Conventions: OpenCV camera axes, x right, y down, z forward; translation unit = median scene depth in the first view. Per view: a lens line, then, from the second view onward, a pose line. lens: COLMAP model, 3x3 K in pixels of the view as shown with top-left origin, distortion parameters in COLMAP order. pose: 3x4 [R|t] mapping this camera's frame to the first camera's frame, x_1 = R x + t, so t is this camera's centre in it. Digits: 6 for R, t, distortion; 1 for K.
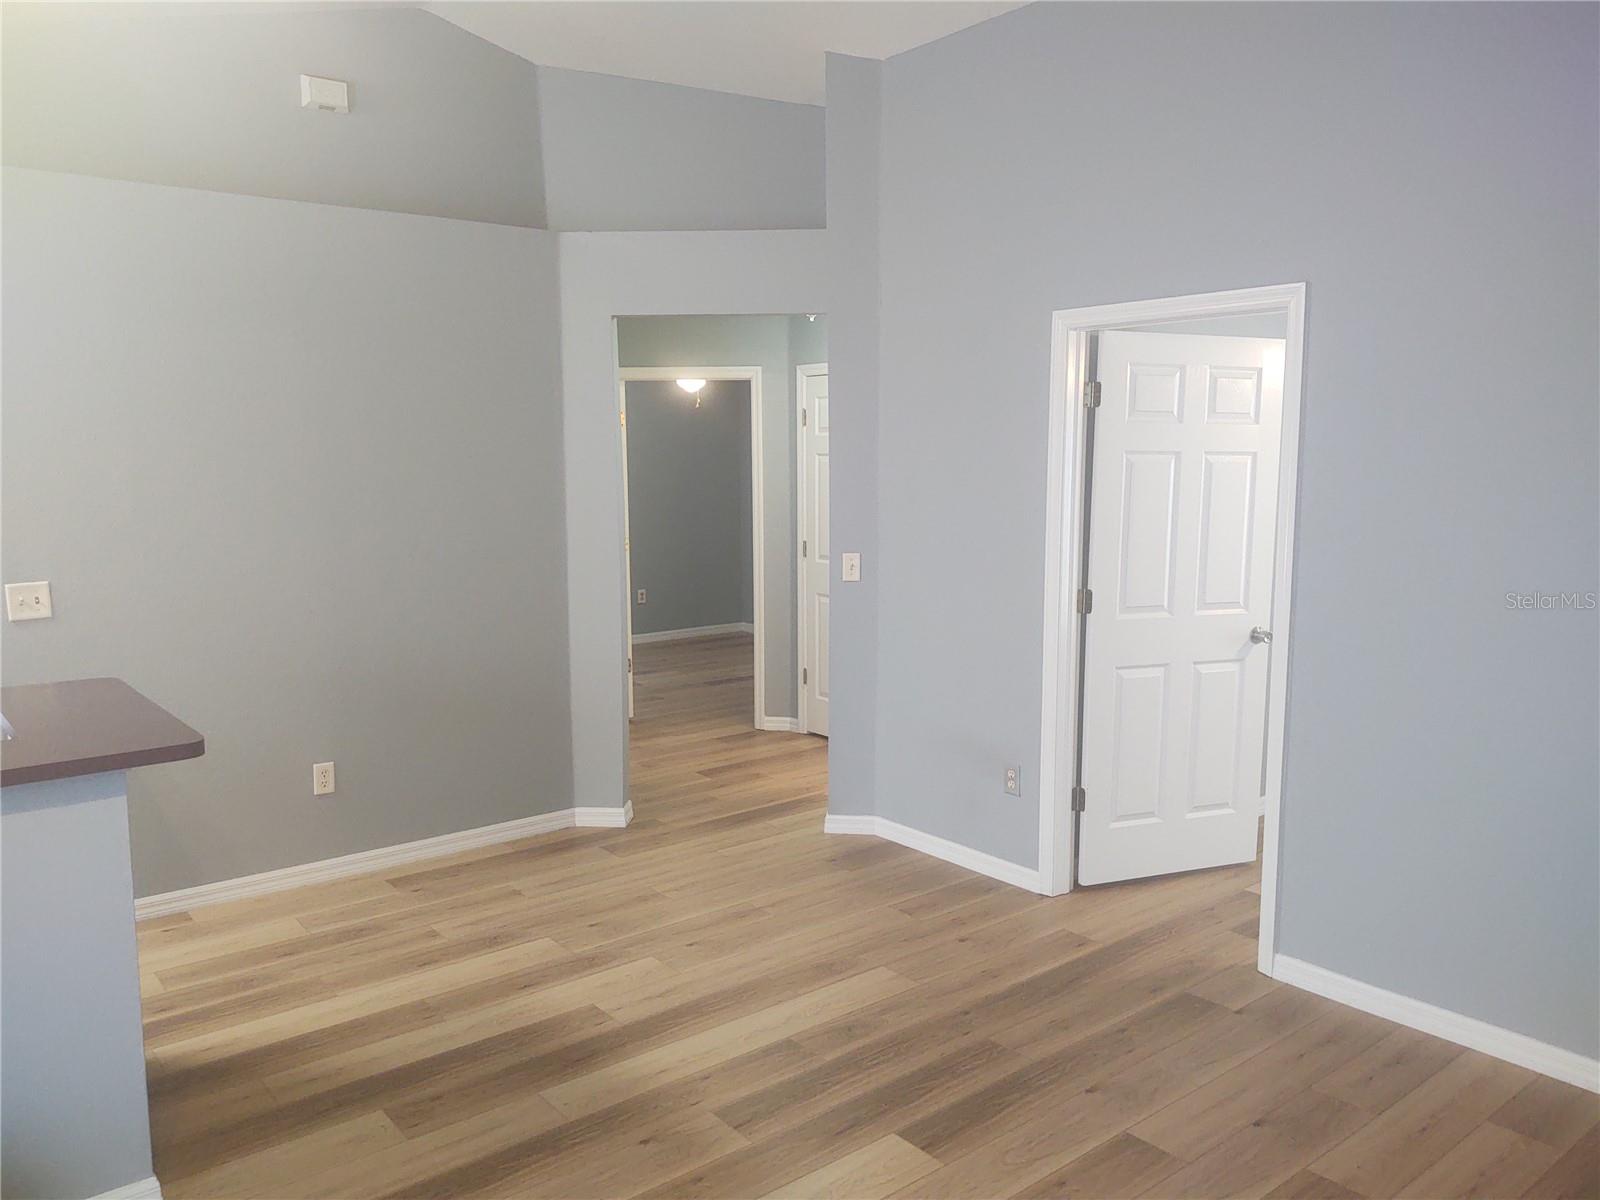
lens RADIAL K [[1227.5, 0, 800.0], [0, 1227.5, 600.0], [0, 0, 1]] dist [0.093079, -0.146143]
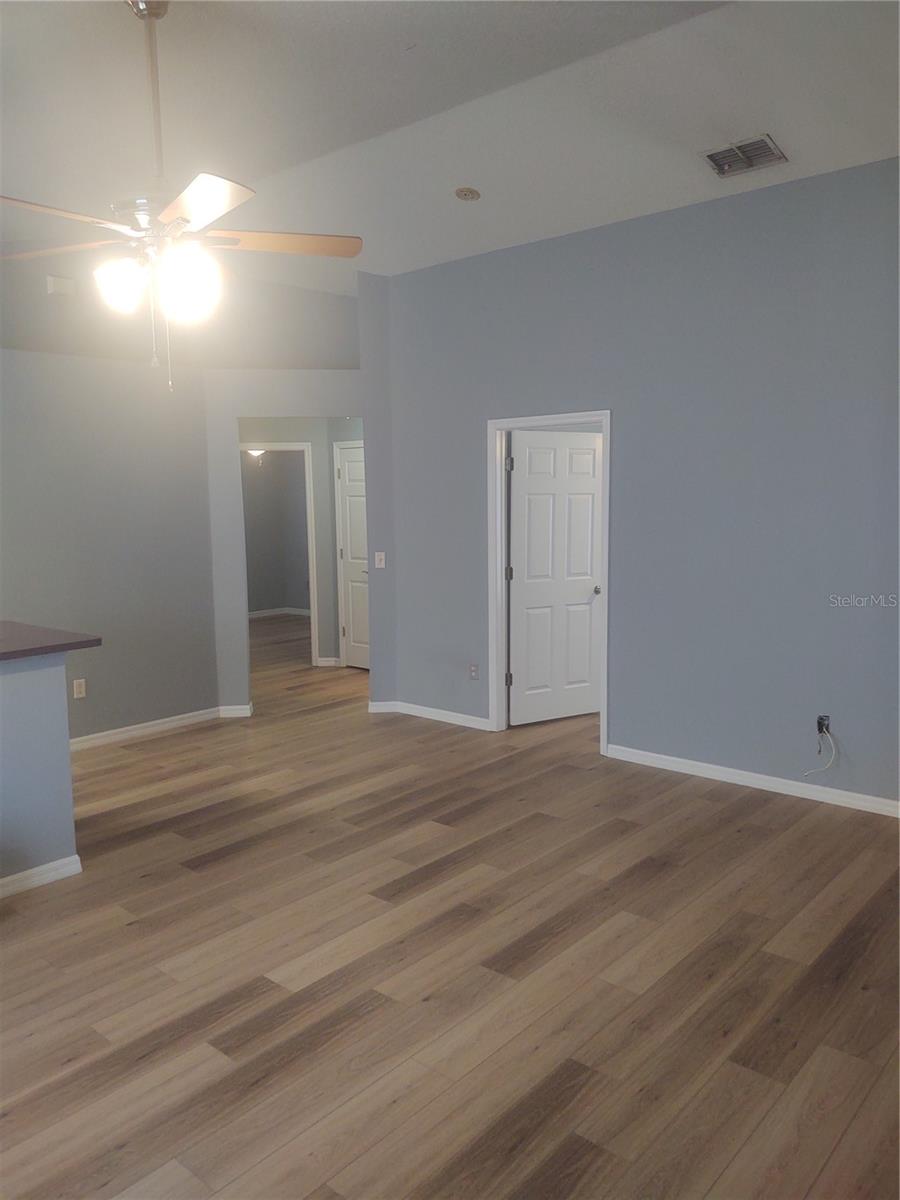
lens RADIAL K [[914.4, 0, 450.0], [0, 914.4, 600.0], [0, 0, 1]] dist [0.081195, -0.156623]
pose [[0.985183, -0.031434, 0.168600, -0.092514], [0.032115, 0.999483, -0.001309, 0.039721], [-0.168472, 0.006705, 0.985684, -0.352327]]
